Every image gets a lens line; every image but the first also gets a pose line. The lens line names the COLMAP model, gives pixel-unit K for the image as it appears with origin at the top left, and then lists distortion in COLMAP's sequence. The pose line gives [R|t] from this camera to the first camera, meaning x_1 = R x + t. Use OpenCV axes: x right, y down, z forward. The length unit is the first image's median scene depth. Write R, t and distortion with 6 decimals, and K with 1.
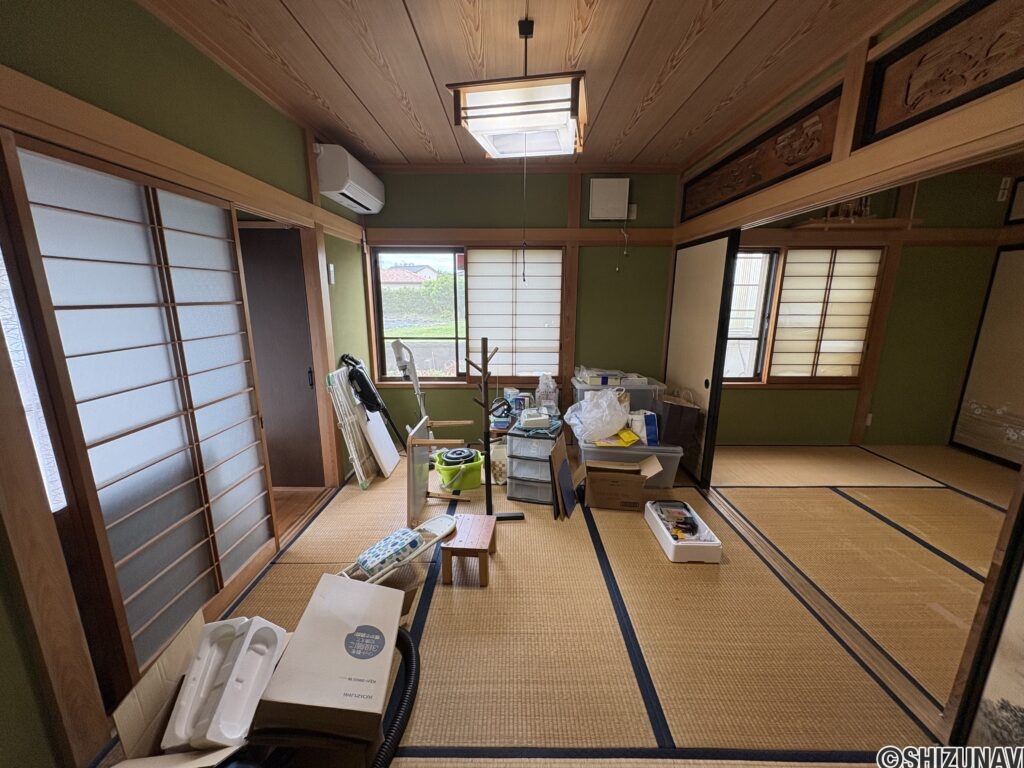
lens RADIAL K [[407.1, 0, 510.6], [0, 407.1, 384.8], [0, 0, 1]] dist [0.002353, 0.000070]
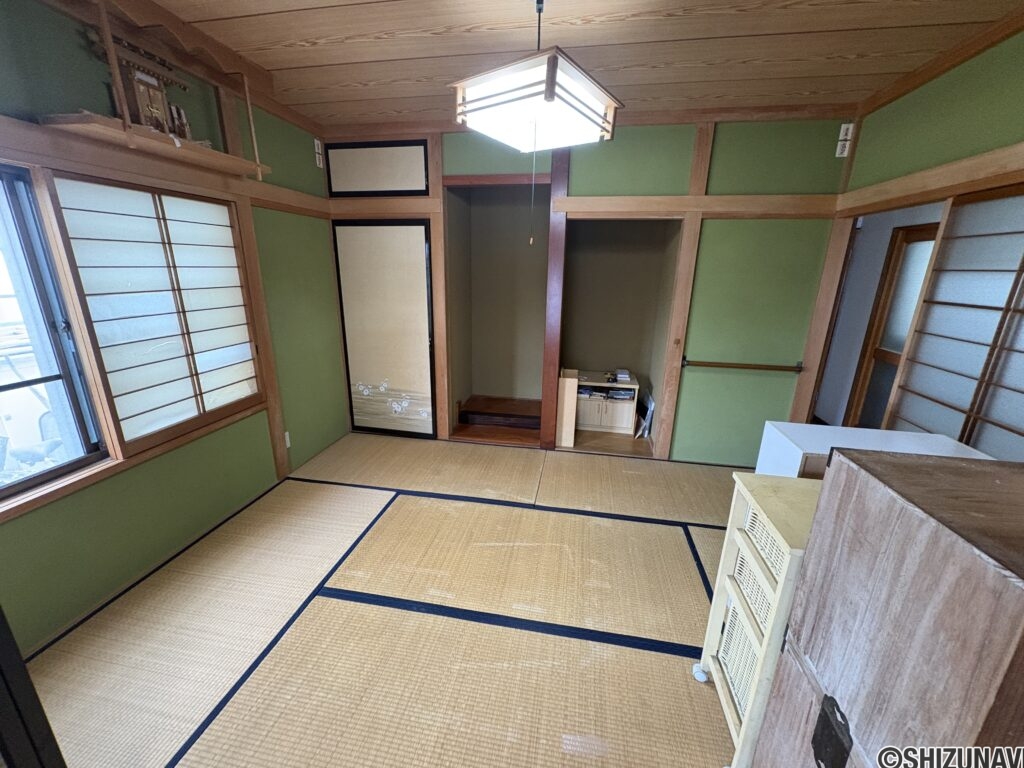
lens RADIAL K [[407.1, 0, 511.3], [0, 407.1, 383.7], [0, 0, 1]] dist [0.002353, 0.000070]
pose [[0.169507, -0.274611, 0.946497, 0.272653], [0.200059, 0.949987, 0.239795, -0.119310], [-0.965010, 0.148708, 0.215967, 0.440329]]
